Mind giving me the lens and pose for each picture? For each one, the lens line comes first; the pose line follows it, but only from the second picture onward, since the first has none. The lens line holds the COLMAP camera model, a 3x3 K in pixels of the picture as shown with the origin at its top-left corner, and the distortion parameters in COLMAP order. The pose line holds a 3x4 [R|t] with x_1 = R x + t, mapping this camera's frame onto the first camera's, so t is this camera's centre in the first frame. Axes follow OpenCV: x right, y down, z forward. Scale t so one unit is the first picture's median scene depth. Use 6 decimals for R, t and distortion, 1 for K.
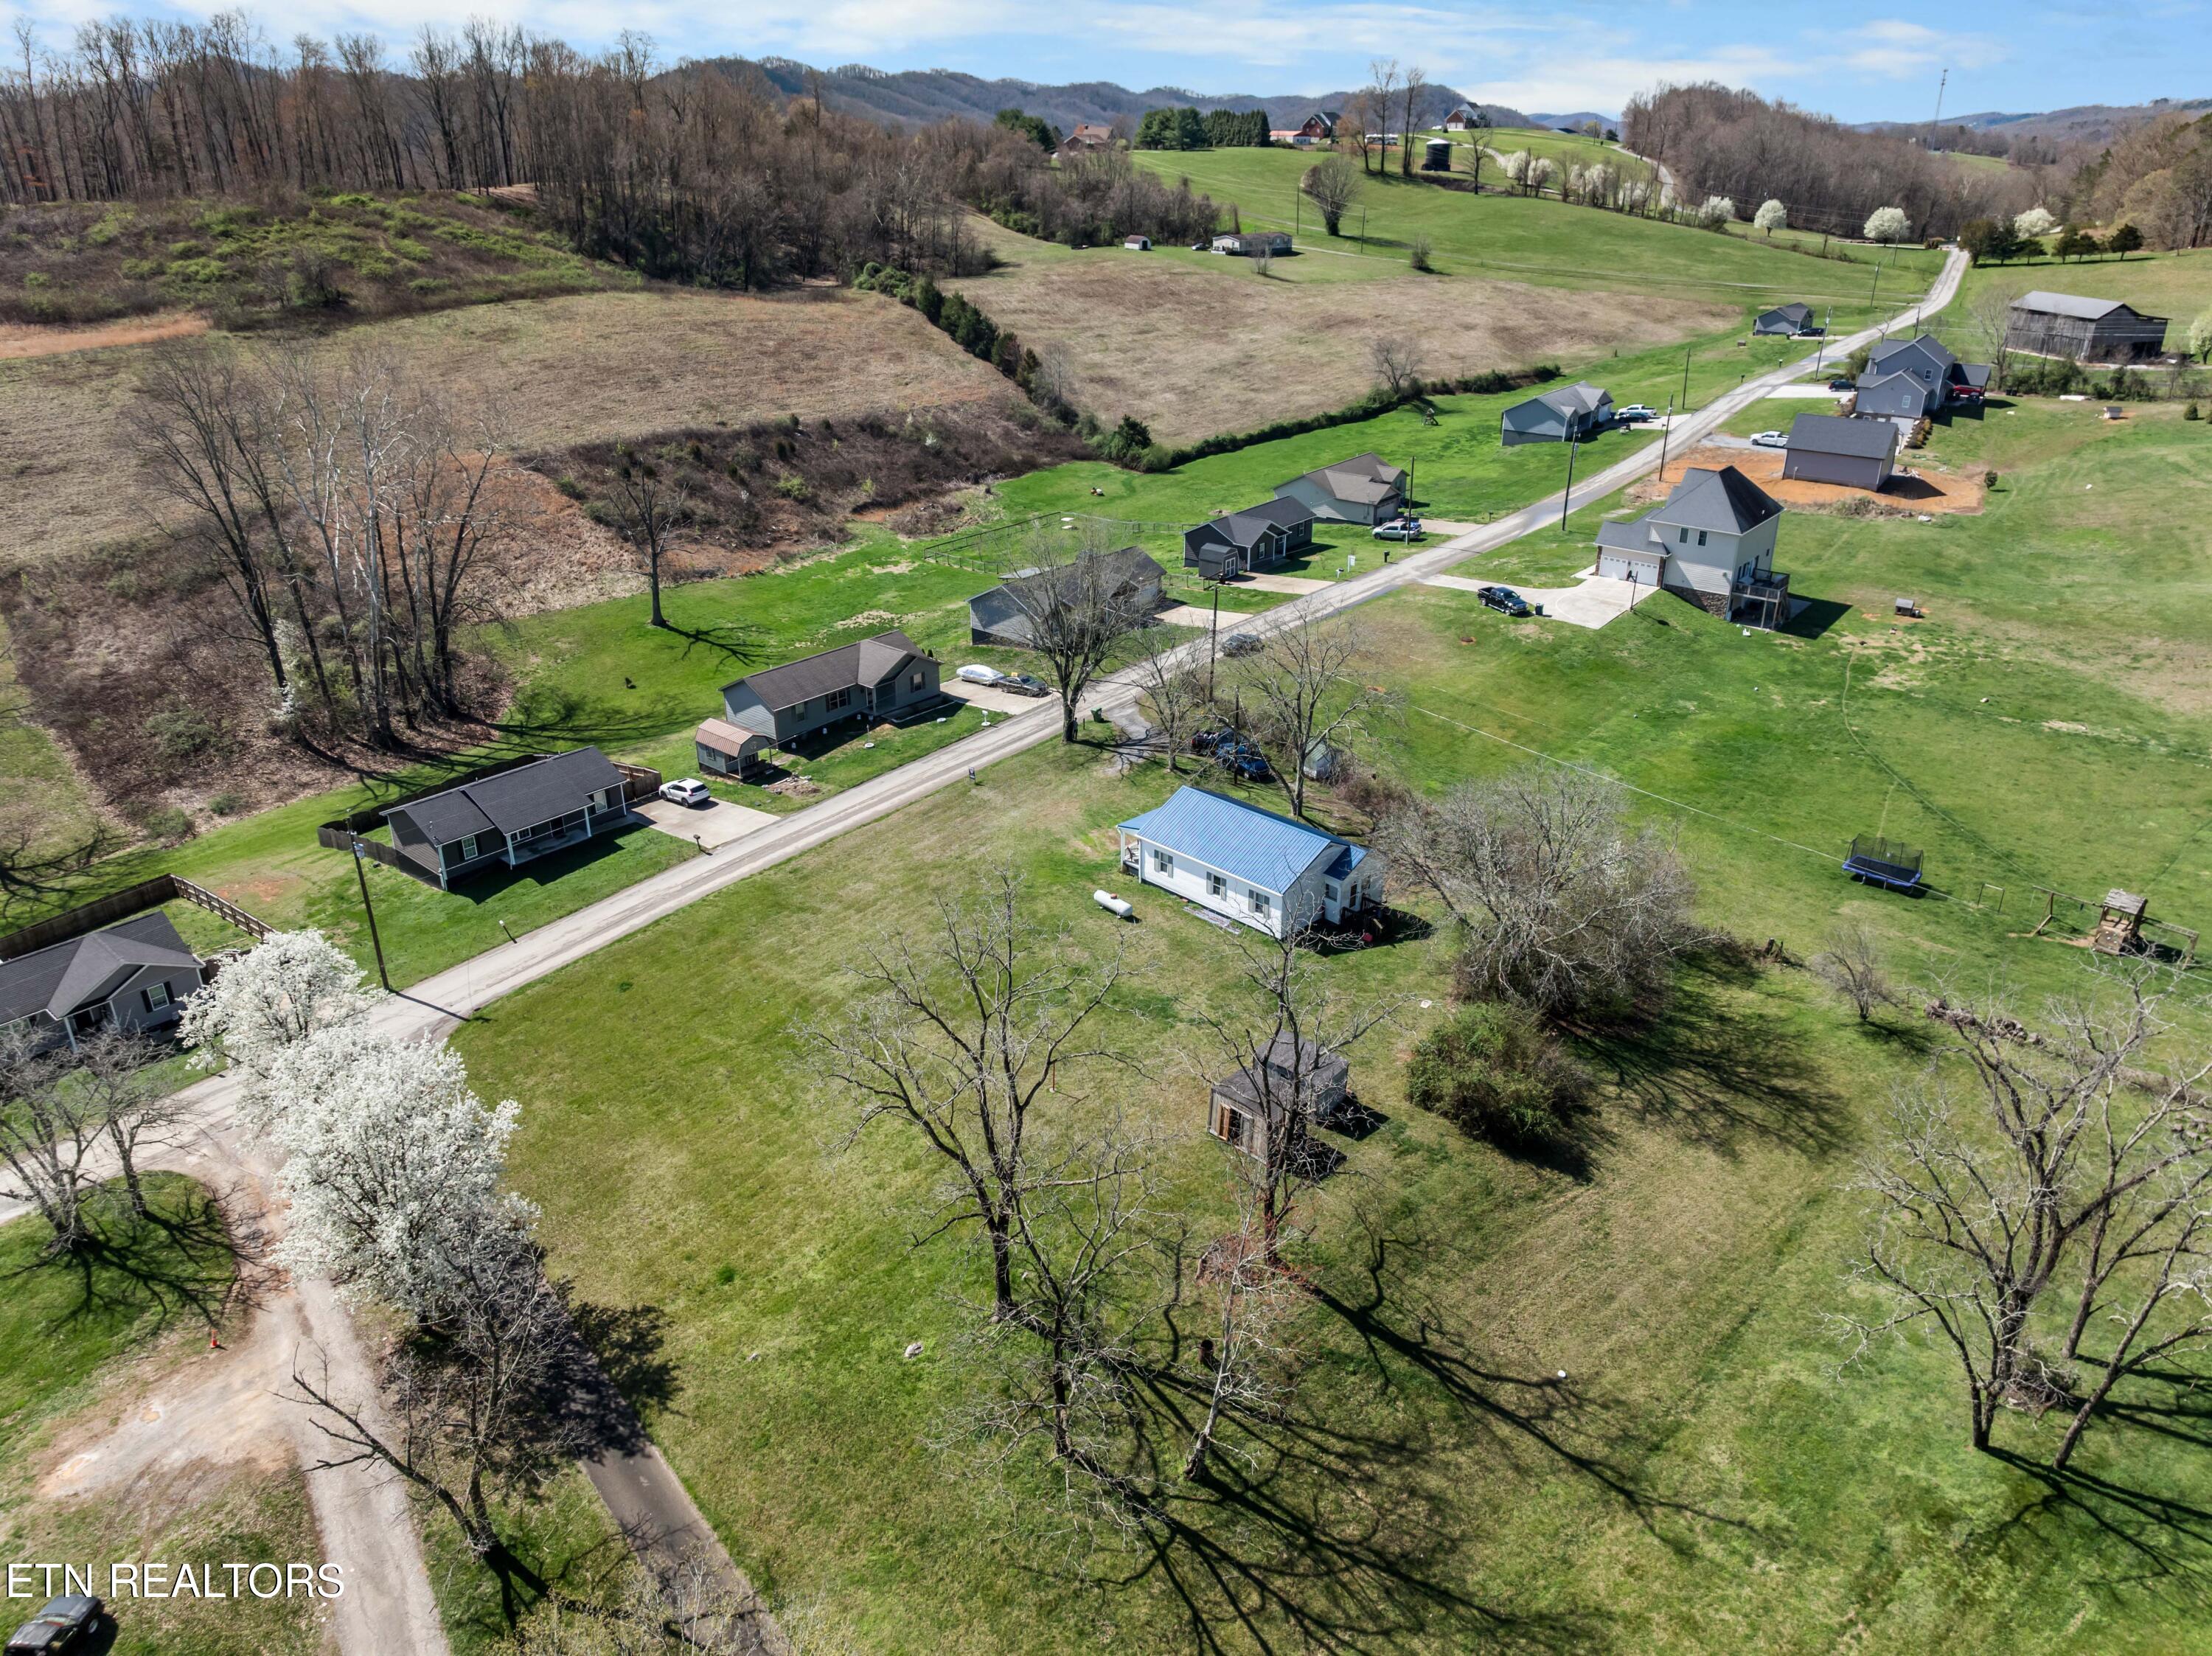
lens RADIAL K [[1540.3, 0, 1101.8], [0, 1540.3, 822.2], [0, 0, 1]] dist [-0.033988, -0.001096]
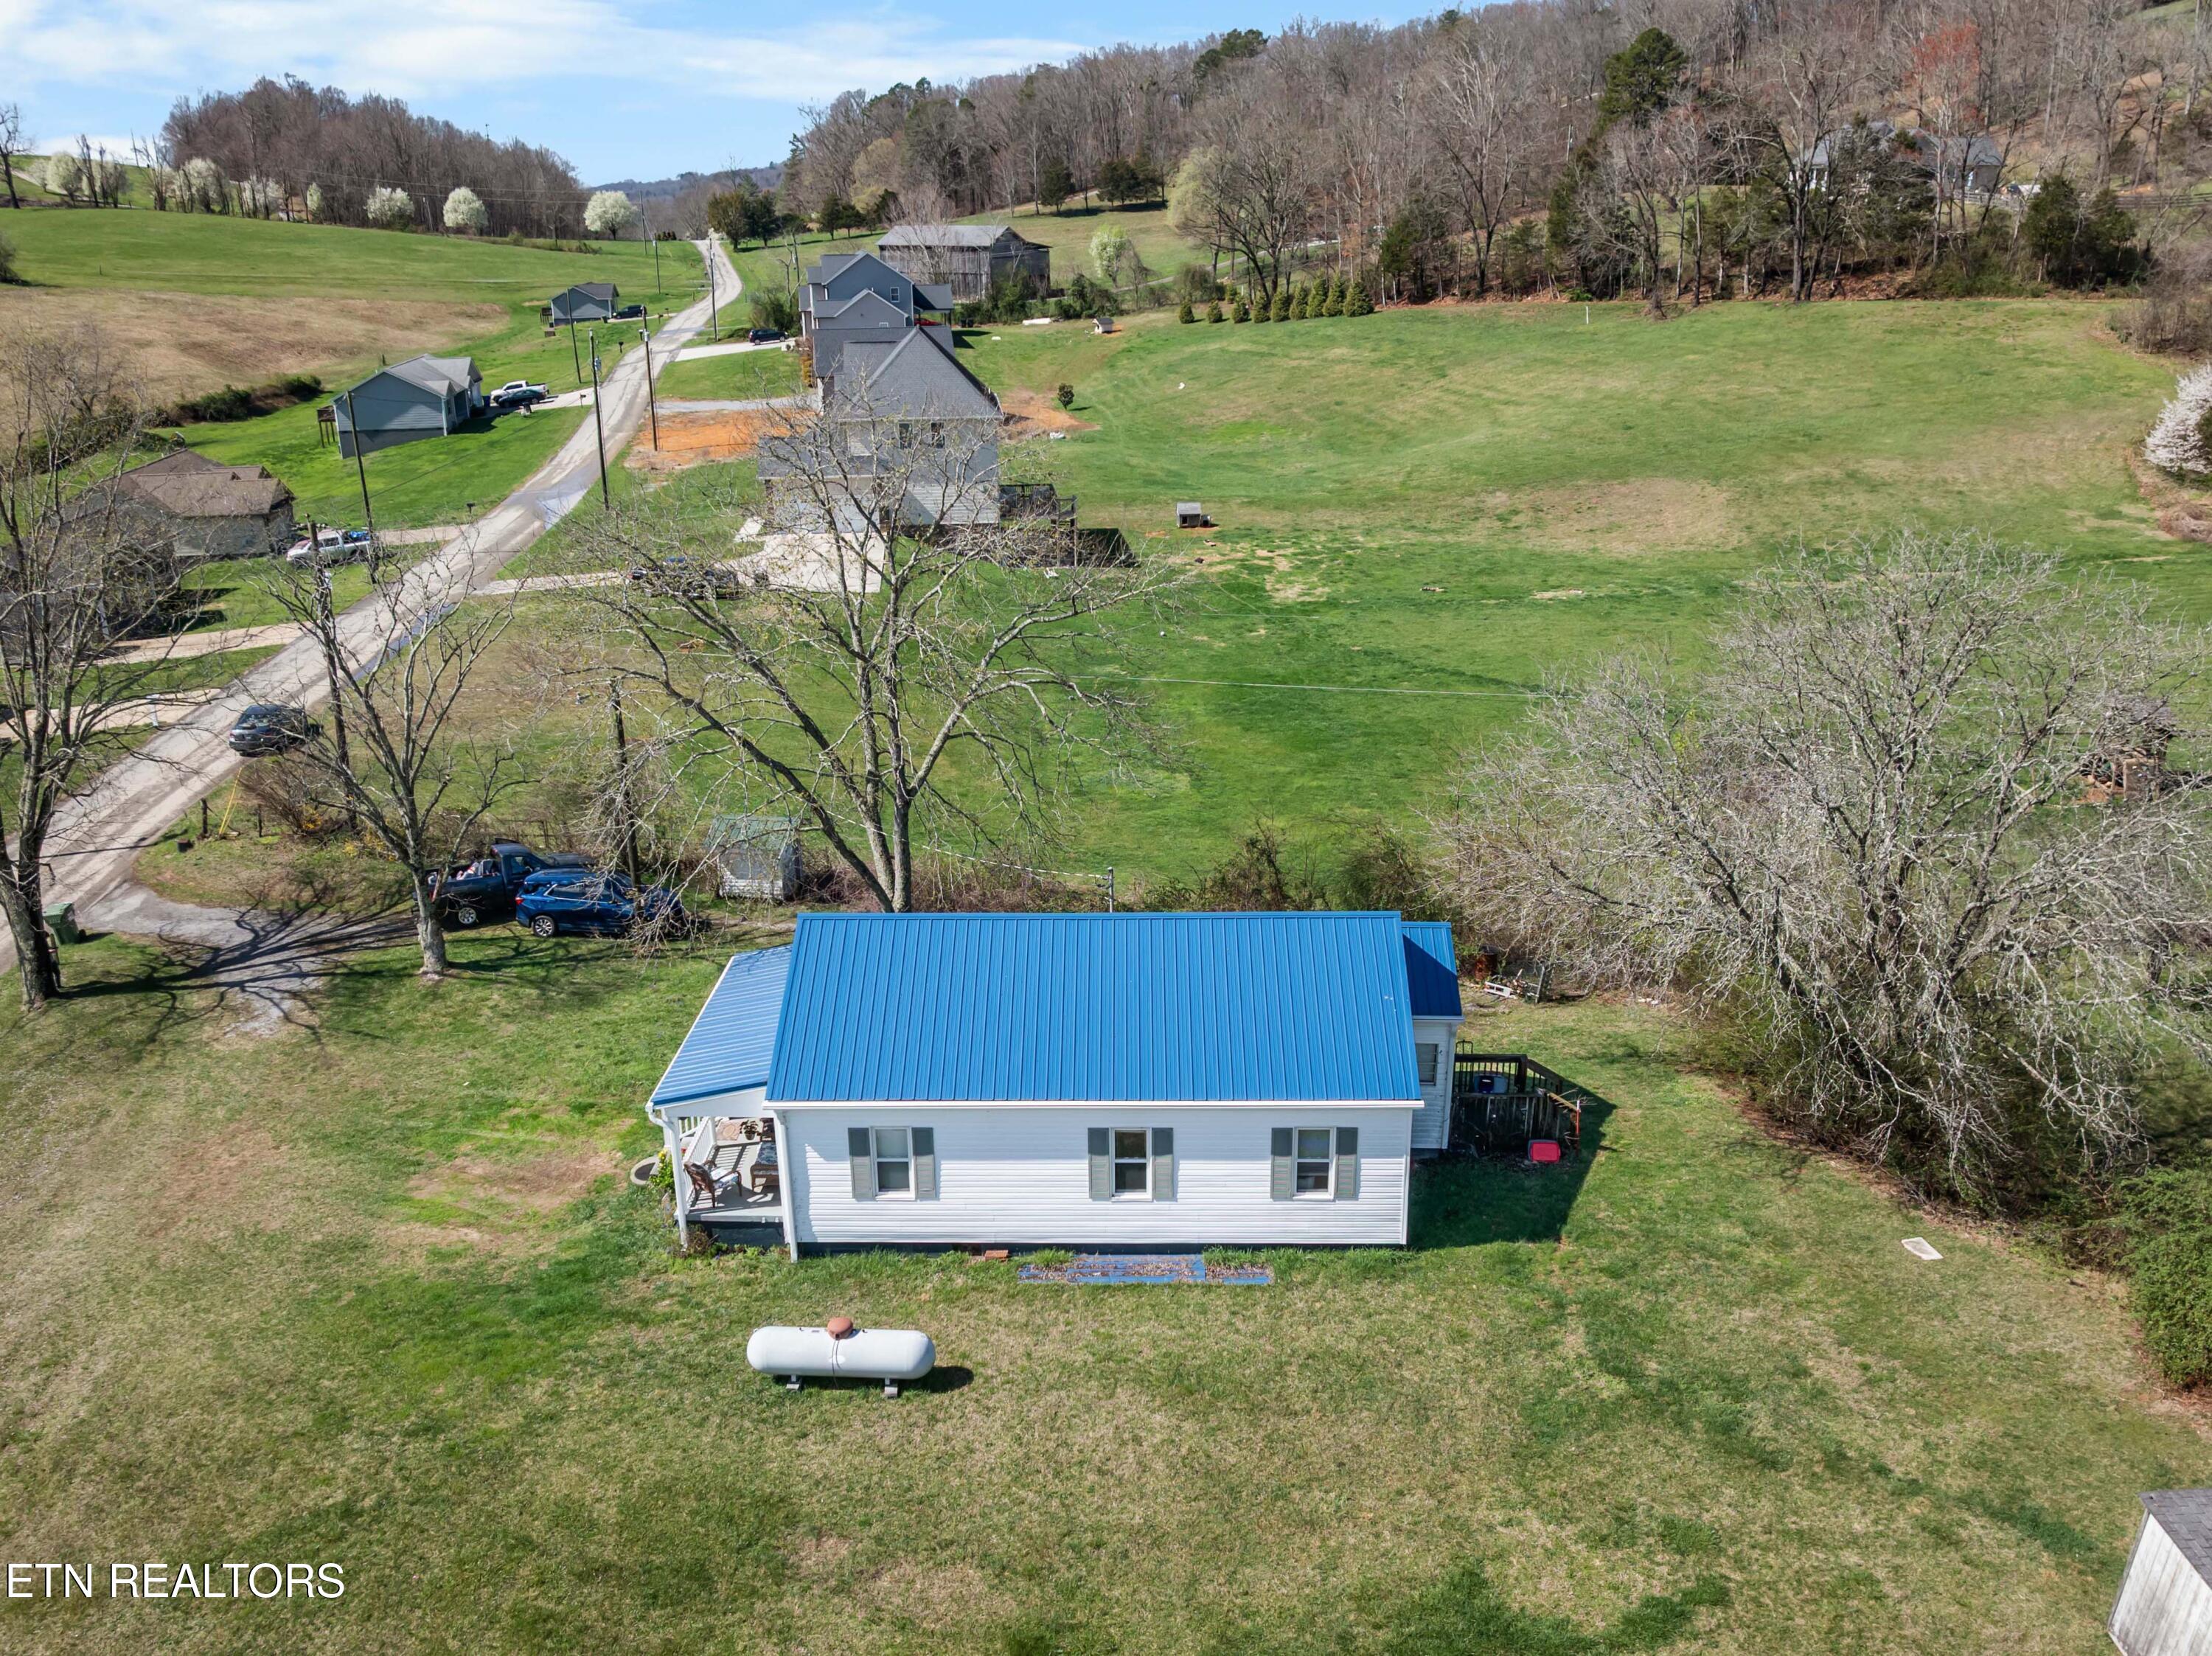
lens RADIAL K [[1955.8, 0, 1075.8], [0, 1955.8, 896.4], [0, 0, 1]] dist [-0.039659, 0.000207]
pose [[0.724433, -0.237177, 0.647259, -0.090545], [0.298288, 0.954344, 0.015848, -0.009696], [-0.621466, 0.181589, 0.762106, 0.373879]]
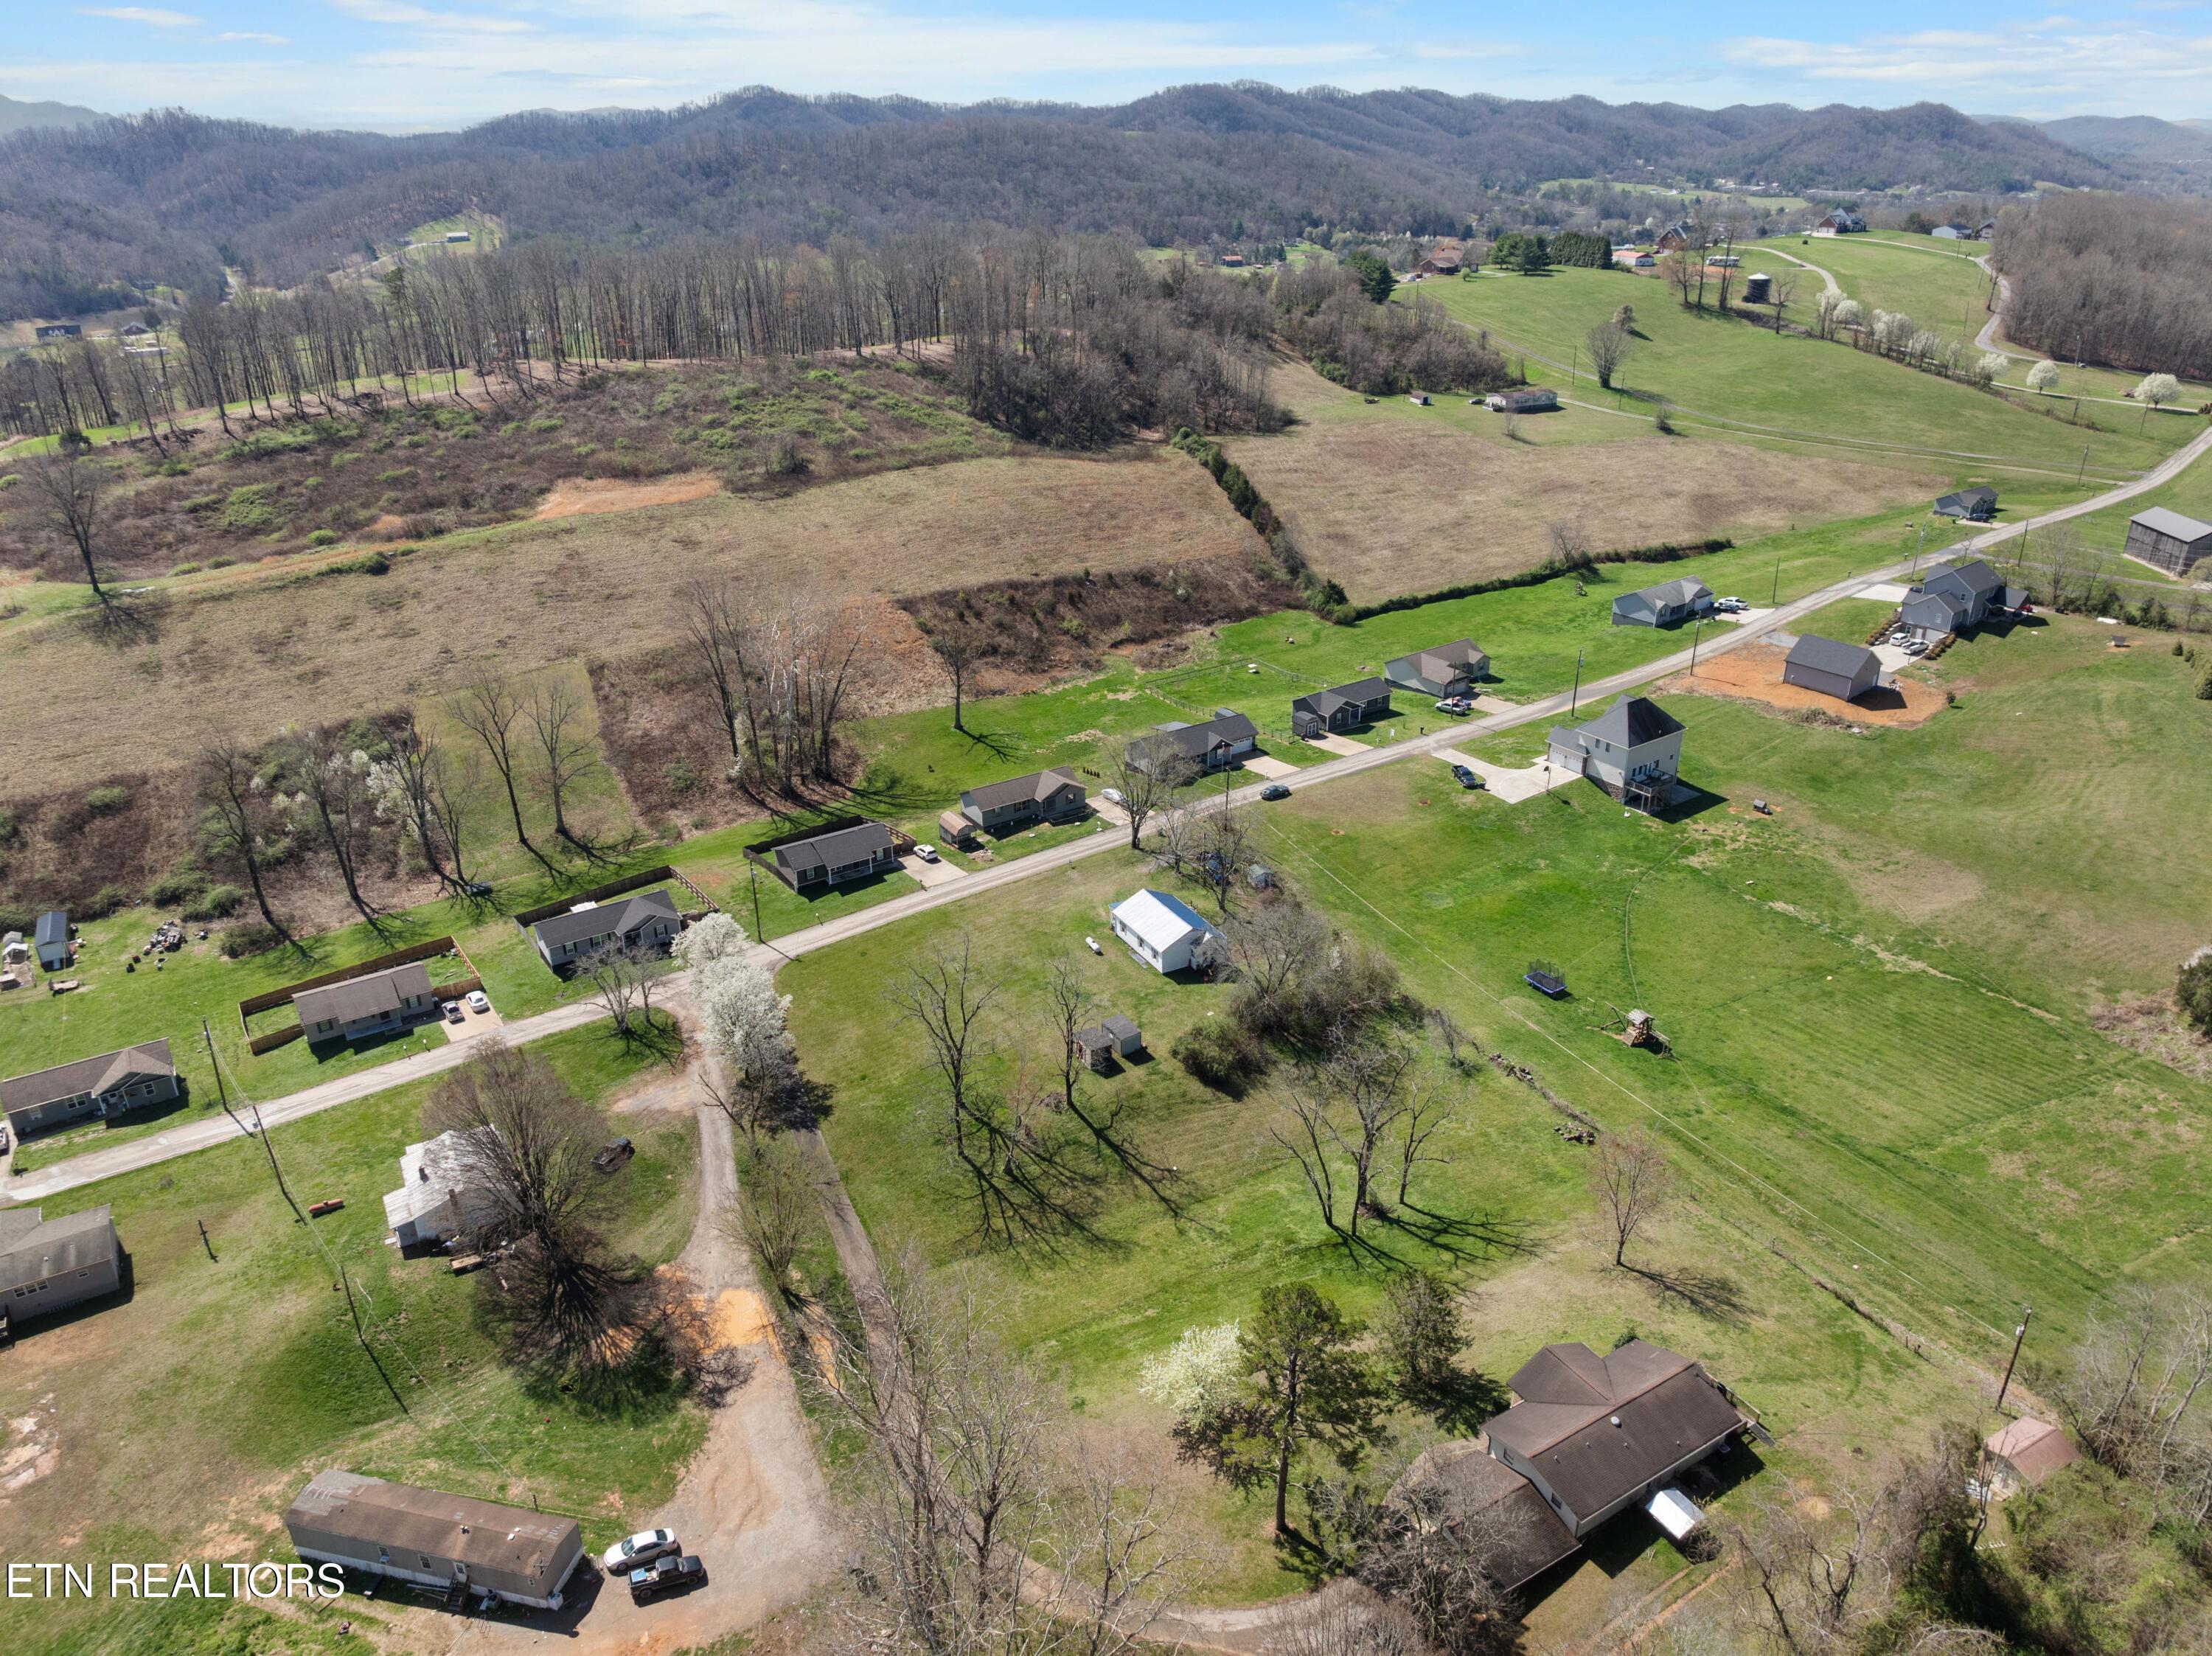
lens RADIAL K [[1540.3, 0, 1101.8], [0, 1540.3, 822.2], [0, 0, 1]] dist [-0.033988, -0.001096]
pose [[0.959638, 0.107985, -0.259682, 0.280309], [-0.107459, 0.994076, 0.016267, -0.074956], [0.259901, 0.012294, 0.965557, -0.501026]]
